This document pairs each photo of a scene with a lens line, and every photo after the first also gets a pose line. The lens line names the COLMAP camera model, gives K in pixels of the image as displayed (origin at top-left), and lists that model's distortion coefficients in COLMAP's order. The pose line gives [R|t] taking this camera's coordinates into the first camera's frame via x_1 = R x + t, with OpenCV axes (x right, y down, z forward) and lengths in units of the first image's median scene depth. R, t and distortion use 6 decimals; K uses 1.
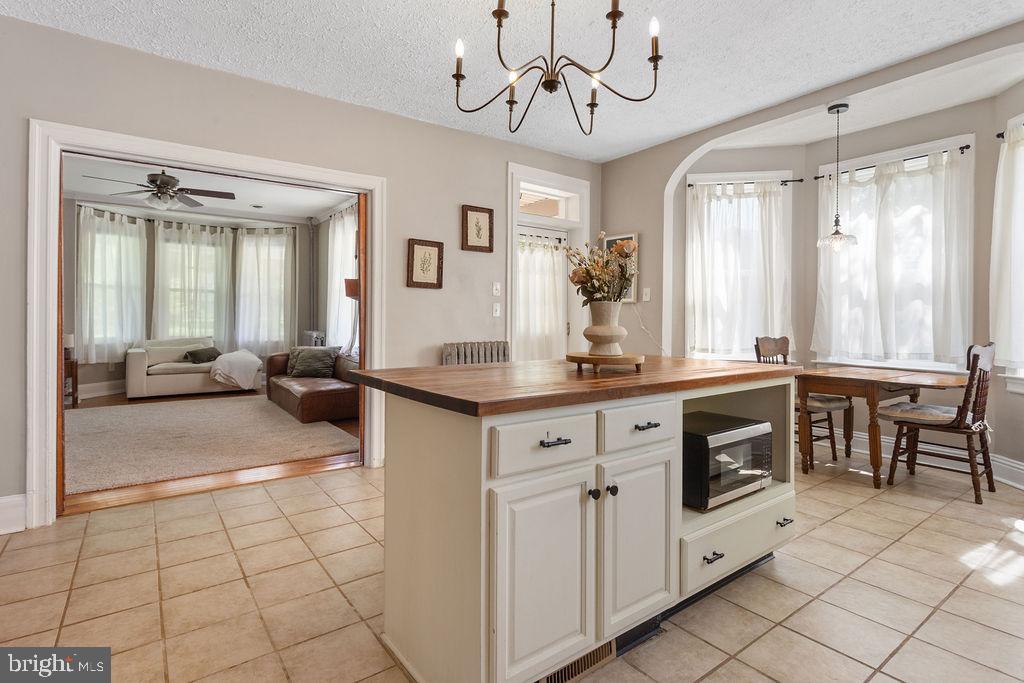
lens RADIAL K [[494.0, 0, 490.4], [0, 494.0, 321.3], [0, 0, 1]] dist [-0.000707, 0.000172]
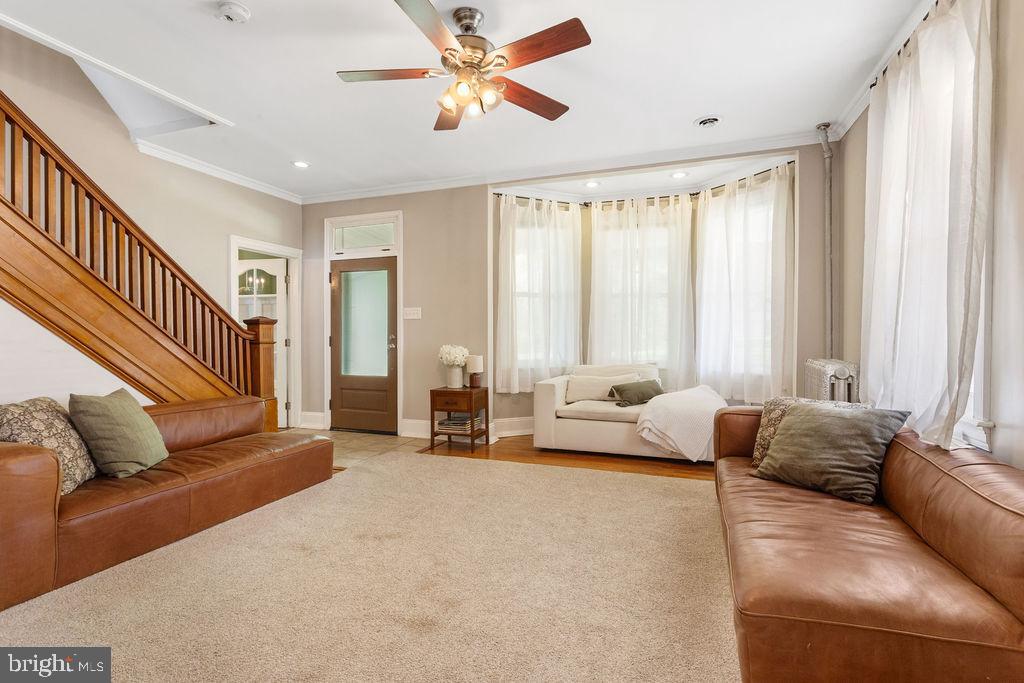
lens RADIAL K [[494.0, 0, 507.1], [0, 494.0, 341.7], [0, 0, 1]] dist [-0.000707, 0.000172]
pose [[0.577327, 0.002289, -0.816510, -0.156762], [-0.000132, 0.999996, 0.002711, 0.001088], [0.816513, -0.001457, 0.577325, 0.494248]]
